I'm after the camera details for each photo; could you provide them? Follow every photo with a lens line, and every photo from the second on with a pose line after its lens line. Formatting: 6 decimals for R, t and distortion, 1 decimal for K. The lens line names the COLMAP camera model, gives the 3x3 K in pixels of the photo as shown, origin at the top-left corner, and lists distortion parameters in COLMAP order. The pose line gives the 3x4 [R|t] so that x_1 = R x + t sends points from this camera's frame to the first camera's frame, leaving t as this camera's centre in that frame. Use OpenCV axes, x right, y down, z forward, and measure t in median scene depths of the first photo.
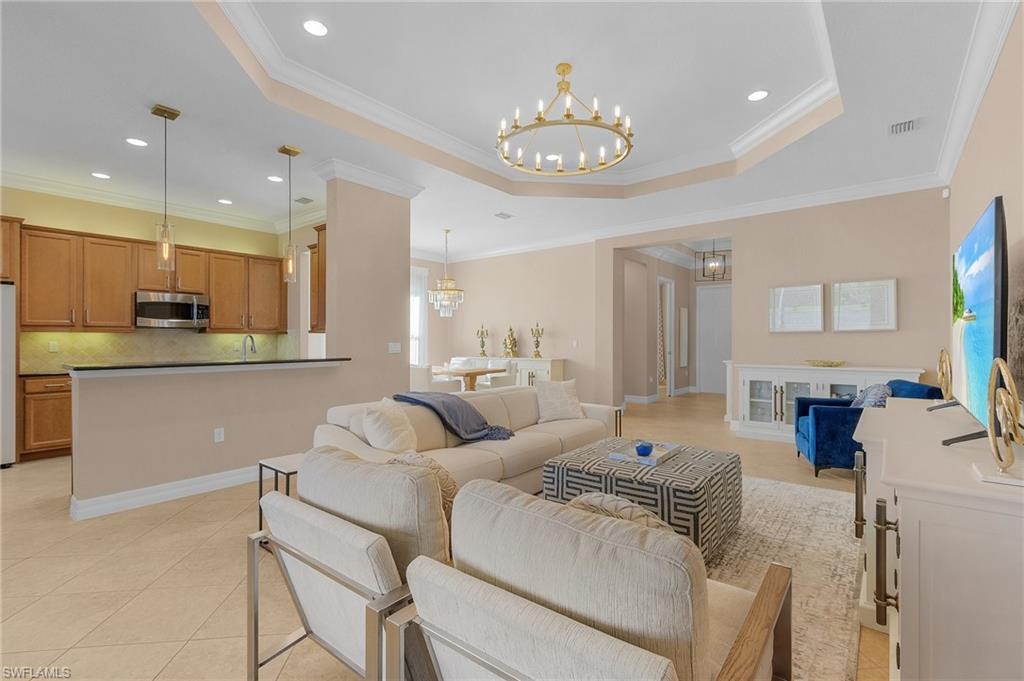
lens RADIAL K [[471.7, 0, 511.3], [0, 471.7, 337.3], [0, 0, 1]] dist [0.002362, 0.000224]
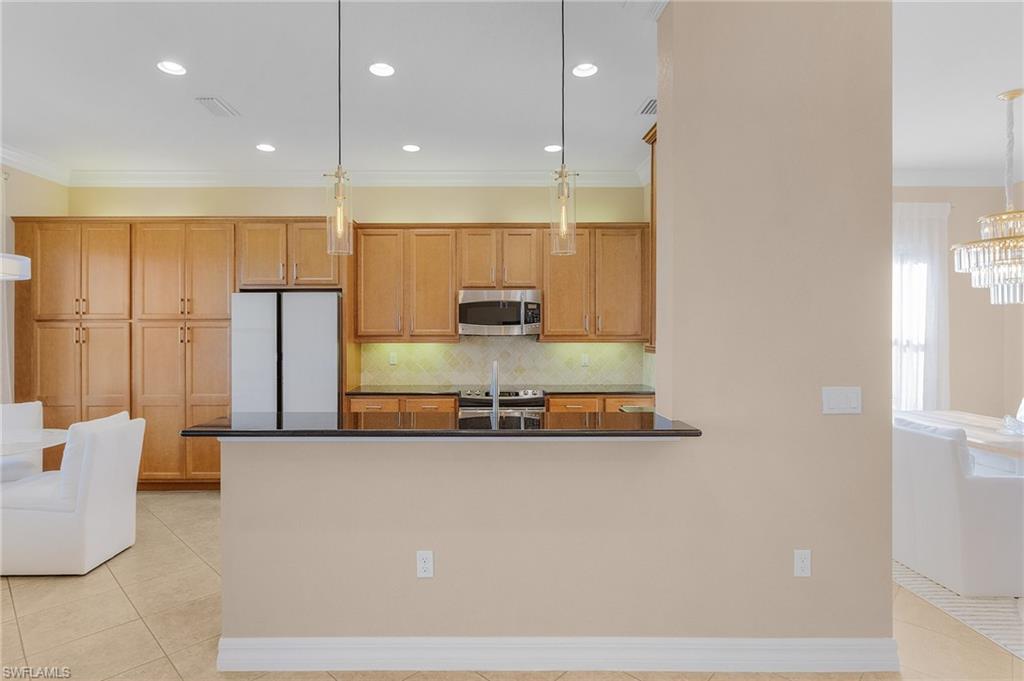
lens RADIAL K [[527.8, 0, 475.4], [0, 527.8, 330.0], [0, 0, 1]] dist [0.001364, -0.000611]
pose [[0.621415, -0.000042, -0.783482, -0.089302], [0.005631, 0.999974, 0.004412, -0.033675], [0.783461, -0.007154, 0.621399, 0.462267]]
